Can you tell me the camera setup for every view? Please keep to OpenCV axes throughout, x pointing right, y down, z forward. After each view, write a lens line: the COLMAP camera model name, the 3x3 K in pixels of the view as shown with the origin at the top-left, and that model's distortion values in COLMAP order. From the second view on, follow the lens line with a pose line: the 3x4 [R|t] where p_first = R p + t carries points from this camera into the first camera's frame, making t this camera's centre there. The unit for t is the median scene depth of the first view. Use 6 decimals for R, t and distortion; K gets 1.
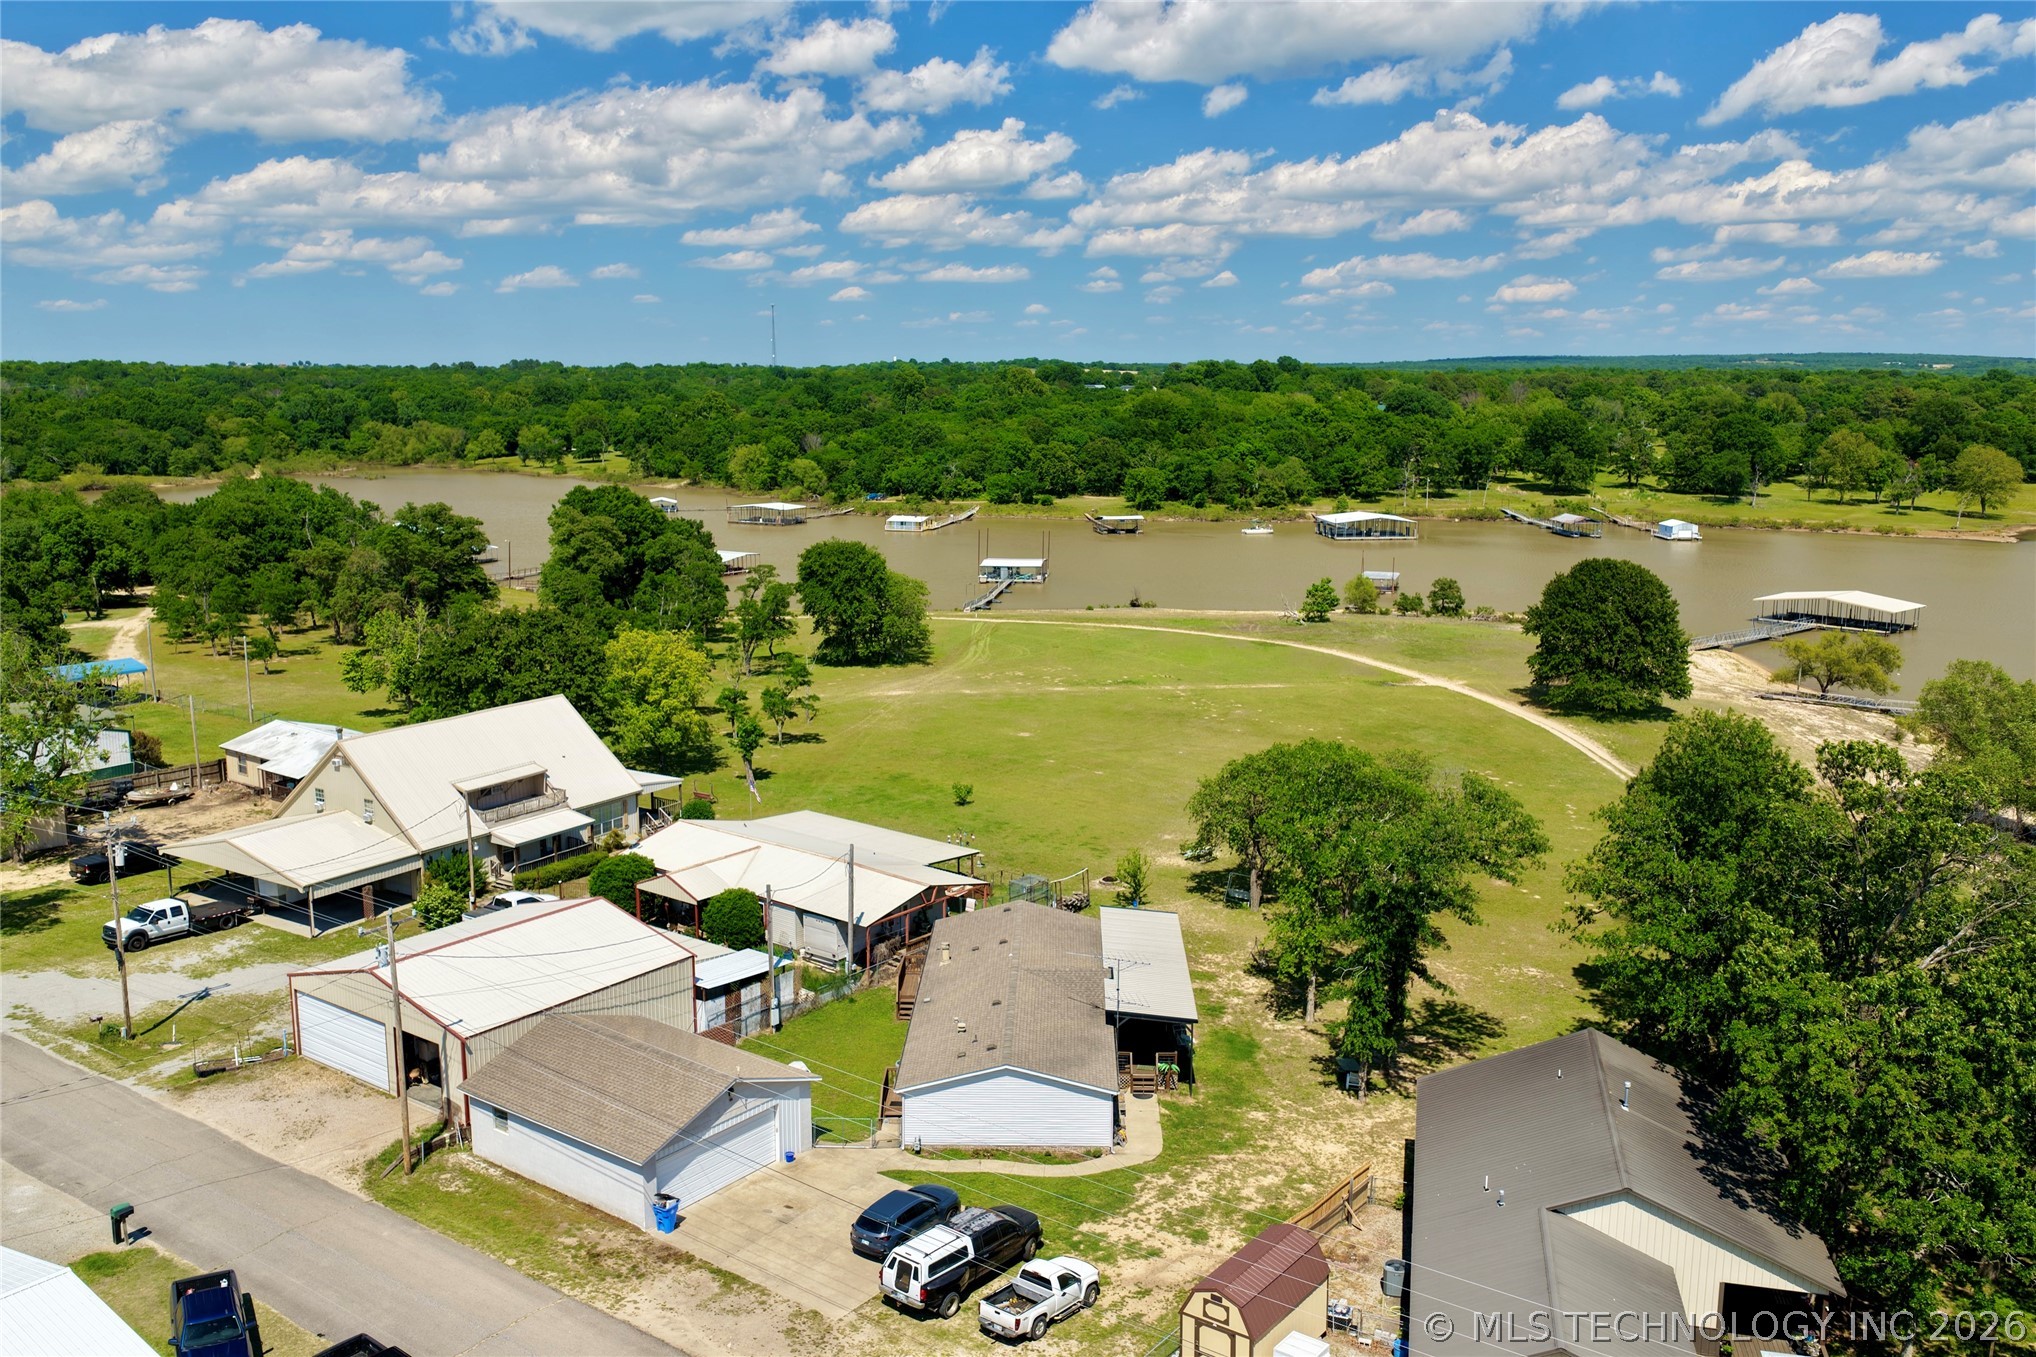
lens RADIAL K [[1681.1, 0, 1018.0], [0, 1681.1, 678.5], [0, 0, 1]] dist [-0.018782, 0.038993]
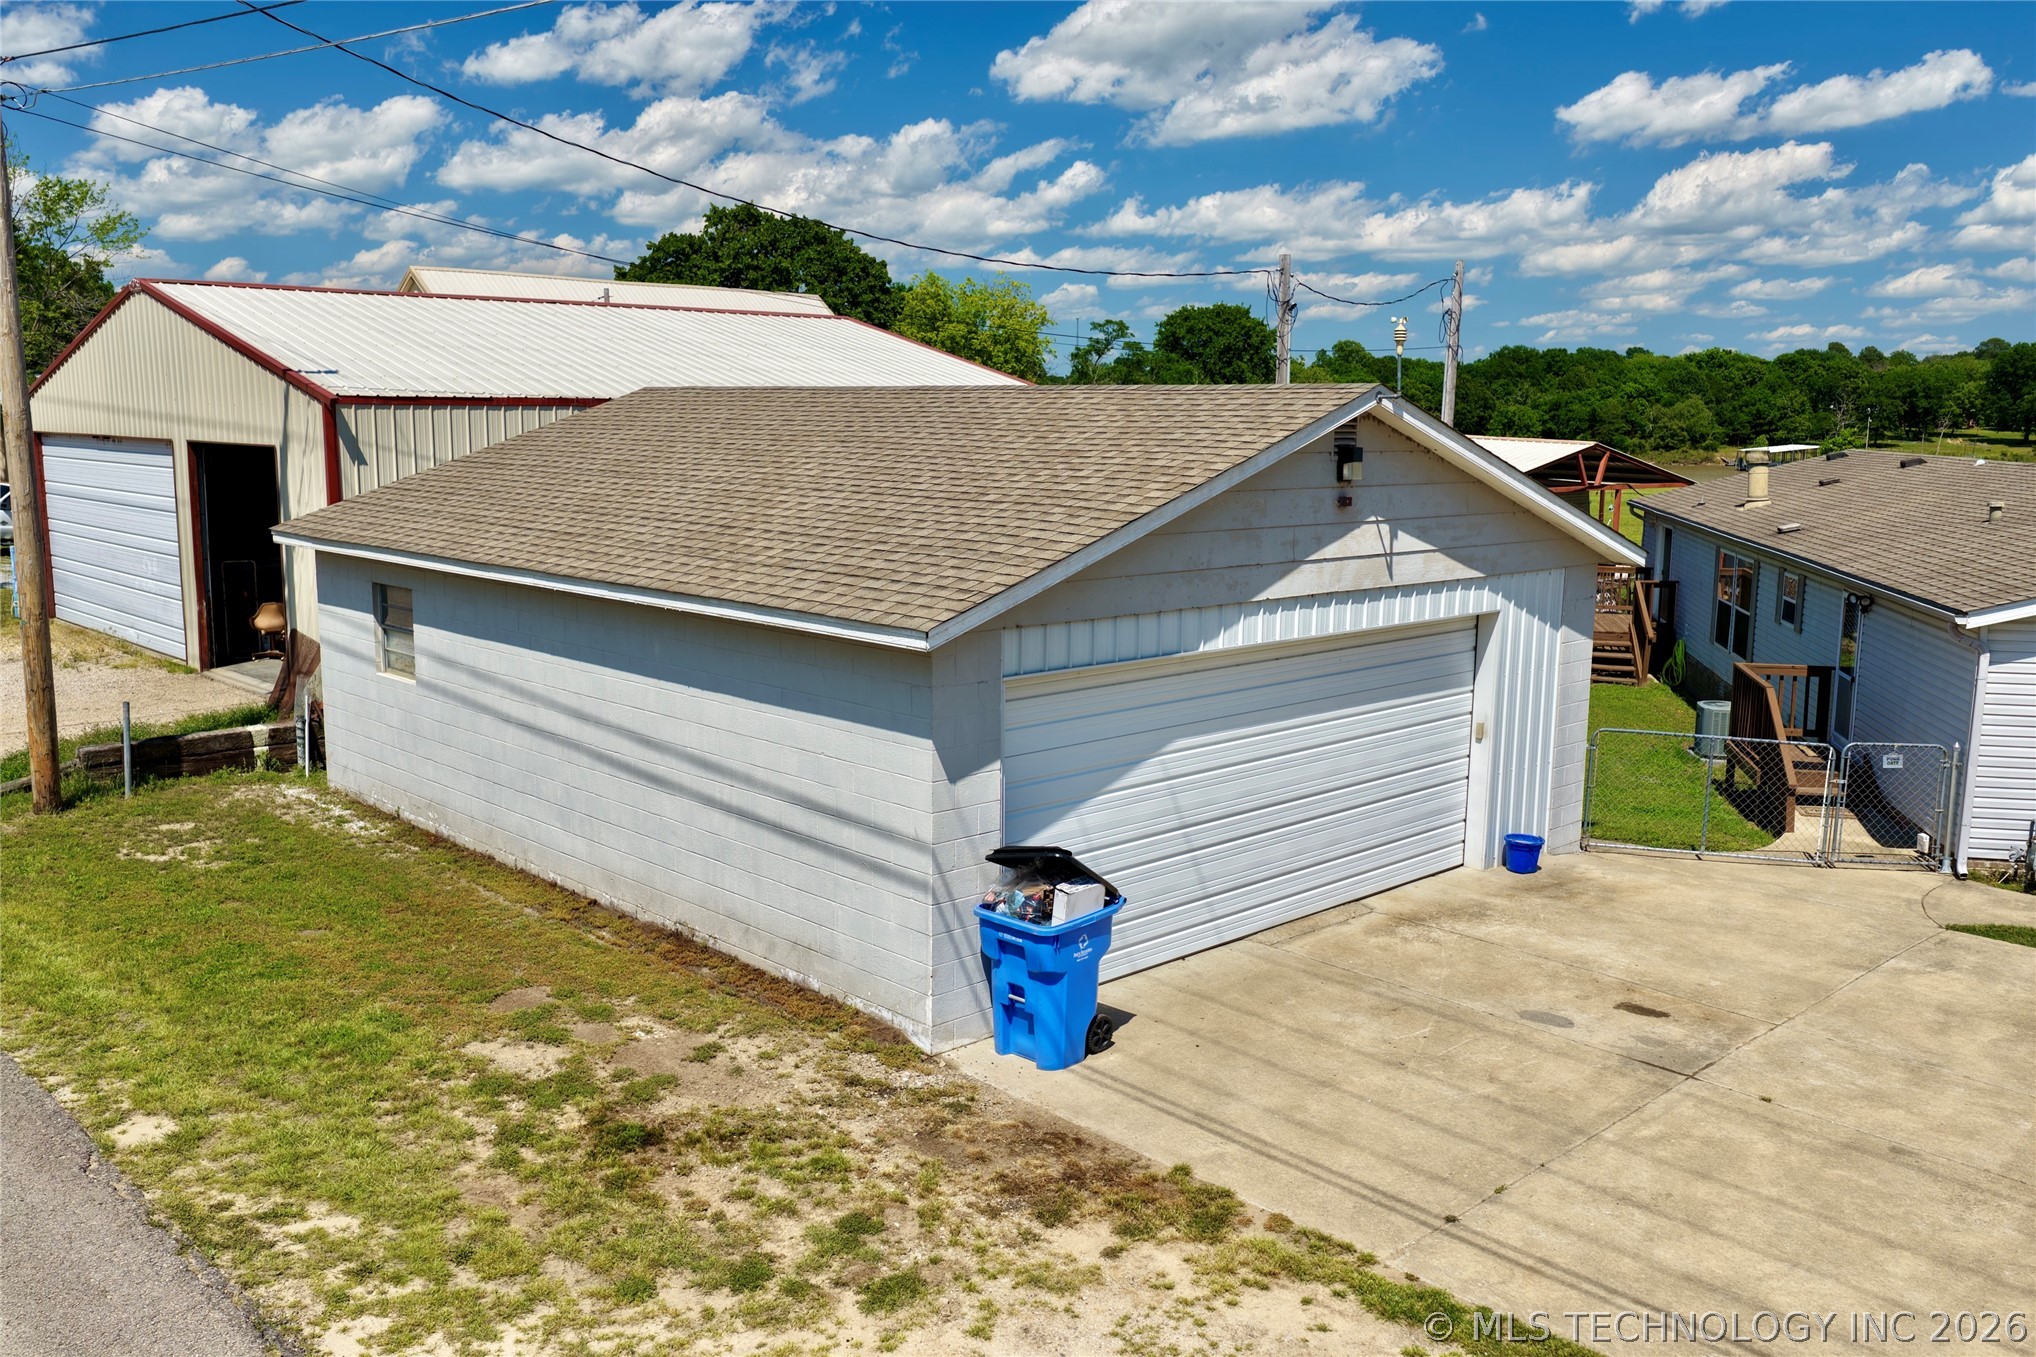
lens RADIAL K [[1681.1, 0, 1018.0], [0, 1681.1, 678.5], [0, 0, 1]] dist [-0.018782, 0.038993]
pose [[0.984857, 0.036995, -0.169375, -0.061543], [-0.040405, 0.999043, -0.016734, 0.097992], [0.168594, 0.023324, 0.985410, 0.275360]]
